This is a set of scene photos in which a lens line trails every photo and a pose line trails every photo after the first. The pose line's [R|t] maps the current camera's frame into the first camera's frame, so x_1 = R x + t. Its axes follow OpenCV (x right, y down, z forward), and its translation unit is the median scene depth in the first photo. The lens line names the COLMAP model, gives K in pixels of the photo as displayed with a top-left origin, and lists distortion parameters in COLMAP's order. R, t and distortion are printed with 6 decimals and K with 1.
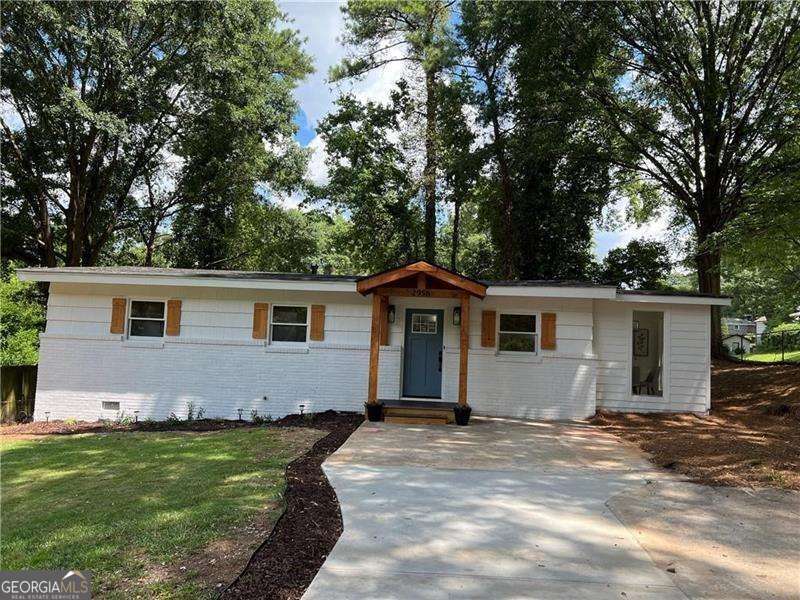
lens RADIAL K [[609.7, 0, 401.2], [0, 609.7, 297.9], [0, 0, 1]] dist [0.022654, -0.008381]
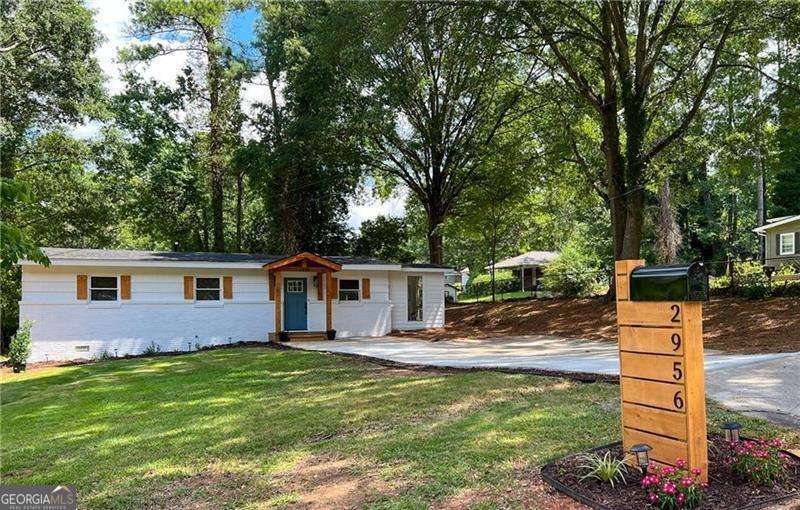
lens RADIAL K [[619.3, 0, 399.8], [0, 619.3, 256.7], [0, 0, 1]] dist [-0.000852, -0.001691]
pose [[0.910917, -0.010458, 0.412457, -0.118285], [0.007846, 0.999937, 0.008026, -0.015055], [-0.412515, -0.004075, 0.910942, -0.199088]]
